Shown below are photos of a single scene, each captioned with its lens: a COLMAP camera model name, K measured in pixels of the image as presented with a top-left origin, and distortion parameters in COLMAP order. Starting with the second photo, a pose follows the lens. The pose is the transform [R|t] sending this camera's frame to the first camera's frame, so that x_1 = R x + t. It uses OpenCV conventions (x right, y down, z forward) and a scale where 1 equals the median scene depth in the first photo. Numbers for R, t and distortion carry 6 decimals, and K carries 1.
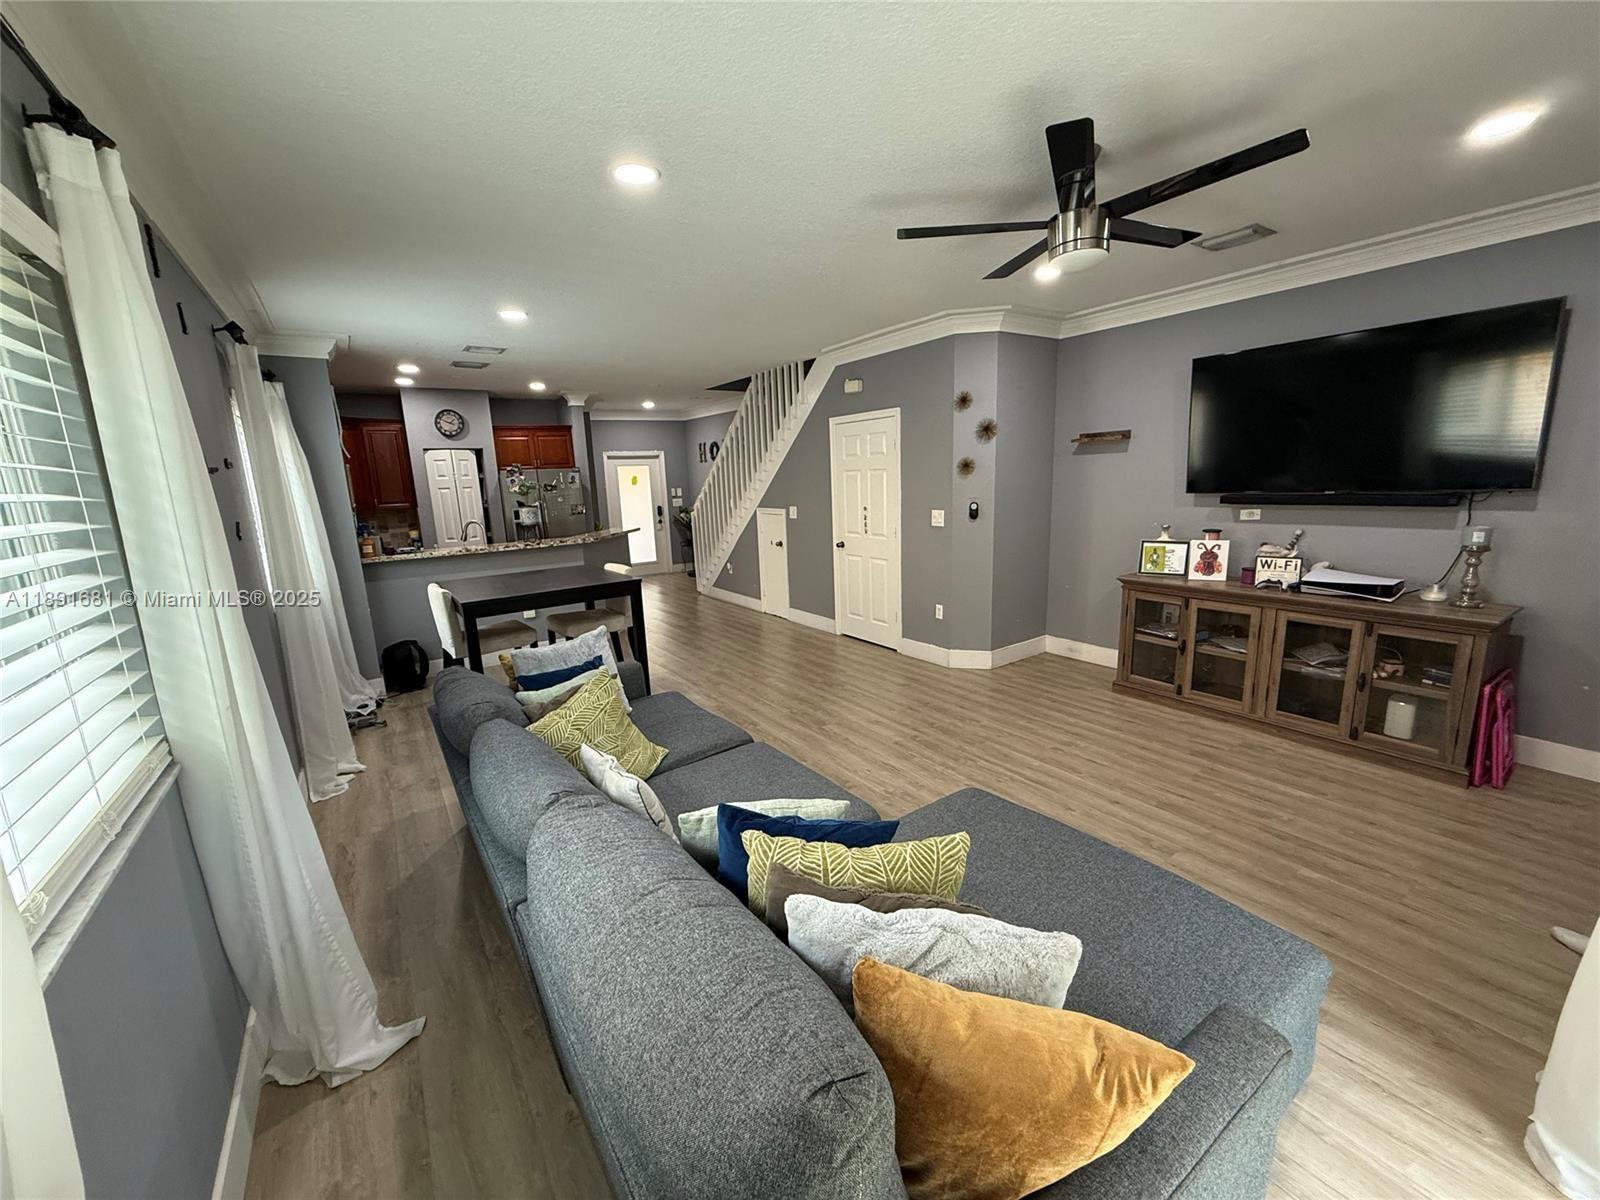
lens RADIAL K [[642.6, 0, 797.8], [0, 642.6, 604.9], [0, 0, 1]] dist [-0.000323, 0.000006]
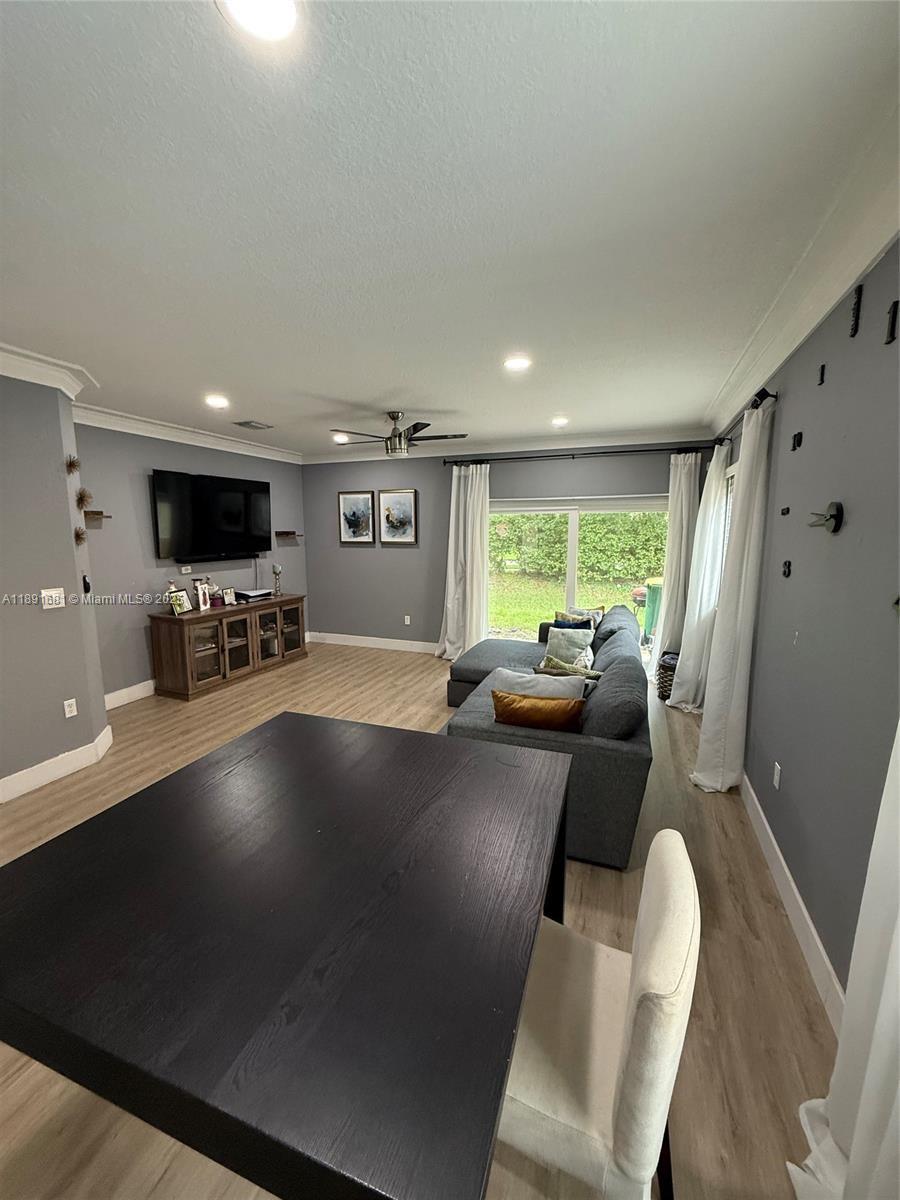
lens RADIAL K [[482.0, 0, 449.8], [0, 482.0, 602.4], [0, 0, 1]] dist [-0.000323, 0.000006]
pose [[-0.577738, -0.083589, 0.811931, -0.764820], [0.184381, 0.955664, 0.229585, -0.236538], [-0.795124, 0.282344, -0.536711, 1.235529]]
